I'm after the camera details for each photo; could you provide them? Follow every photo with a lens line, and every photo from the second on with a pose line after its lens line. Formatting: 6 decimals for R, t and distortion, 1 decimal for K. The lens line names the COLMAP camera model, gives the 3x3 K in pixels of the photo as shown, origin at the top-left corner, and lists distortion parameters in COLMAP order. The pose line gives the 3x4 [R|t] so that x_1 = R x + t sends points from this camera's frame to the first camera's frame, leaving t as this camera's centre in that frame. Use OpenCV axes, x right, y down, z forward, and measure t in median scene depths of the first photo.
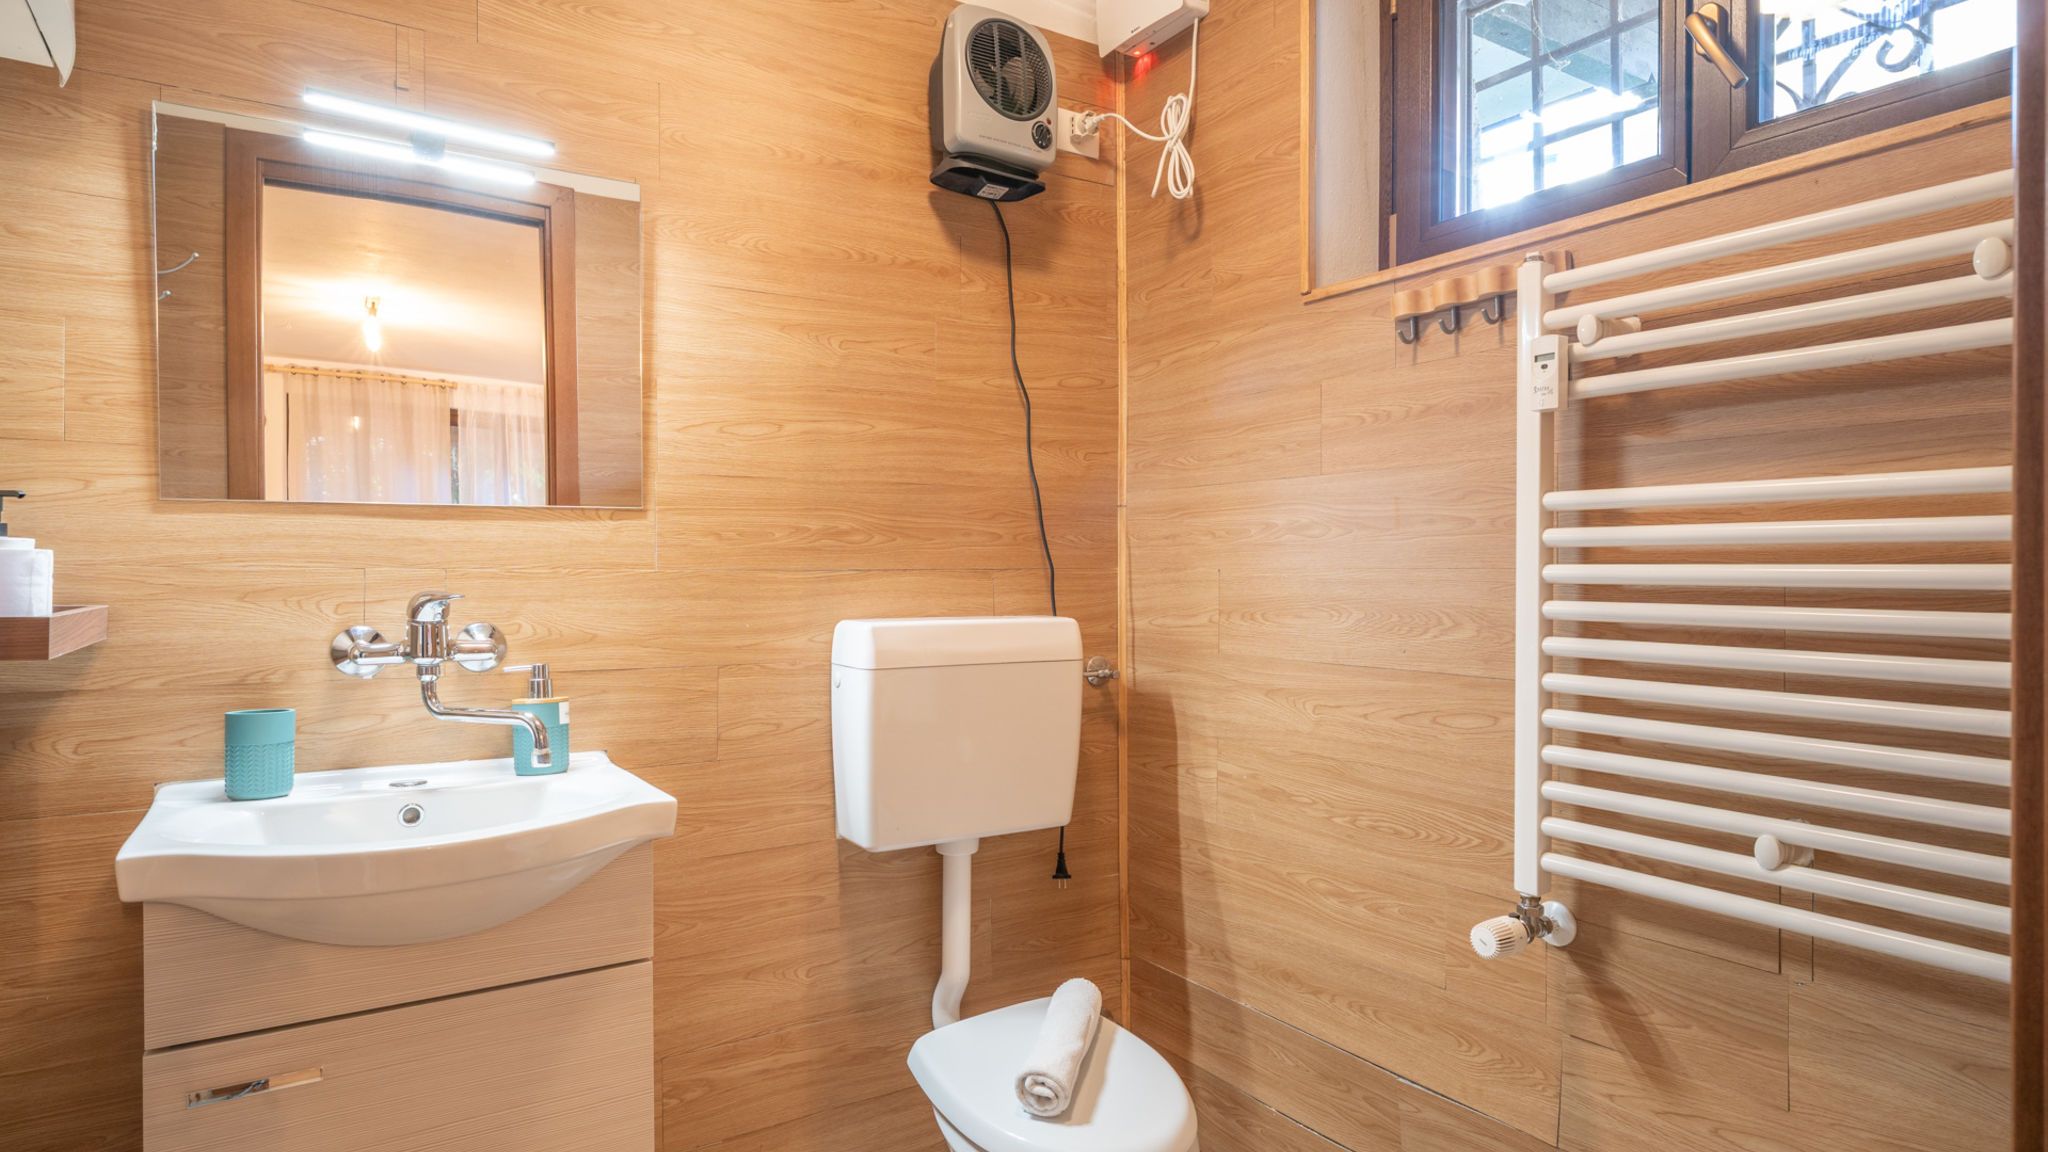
lens RADIAL K [[1078.7, 0, 1025.0], [0, 1078.7, 576.0], [0, 0, 1]] dist [-0.006102, 0.003226]
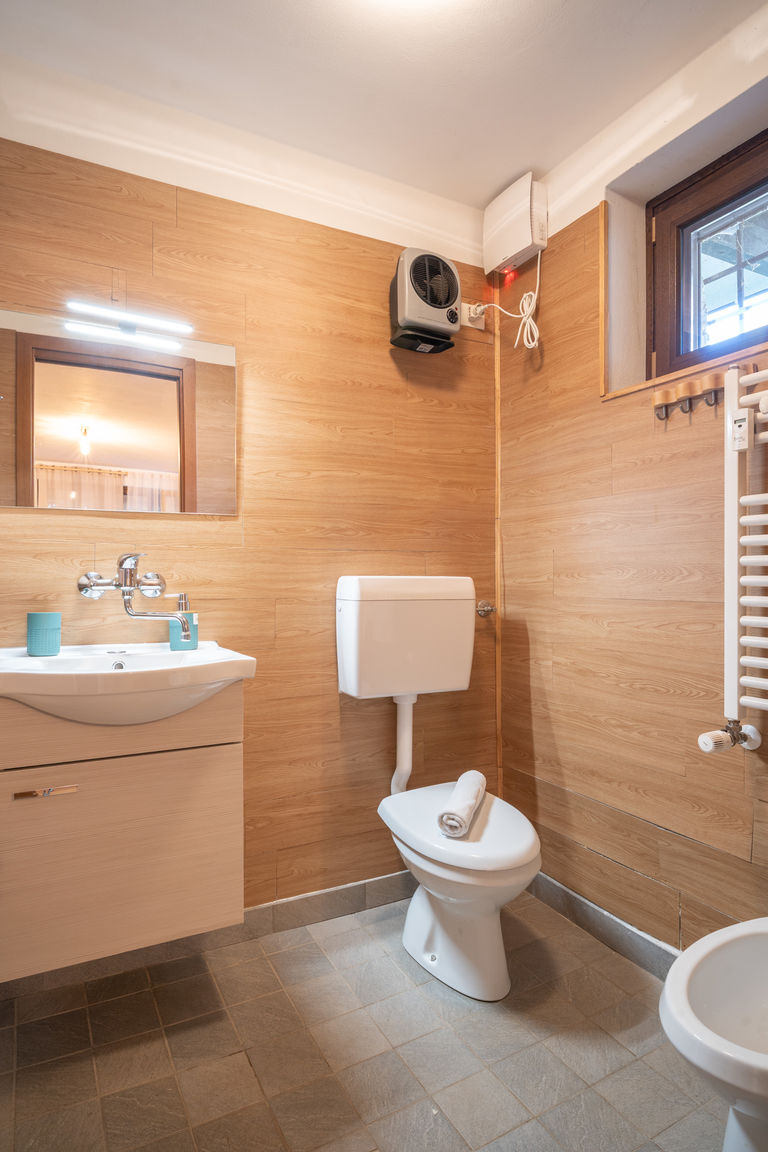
lens RADIAL K [[644.3, 0, 383.5], [0, 644.3, 576.3], [0, 0, 1]] dist [-0.008927, 0.004413]
pose [[0.996041, 0.001766, -0.088881, -0.003485], [-0.005342, 0.999185, -0.040004, 0.085763], [0.088738, 0.040320, 0.995239, -0.076690]]
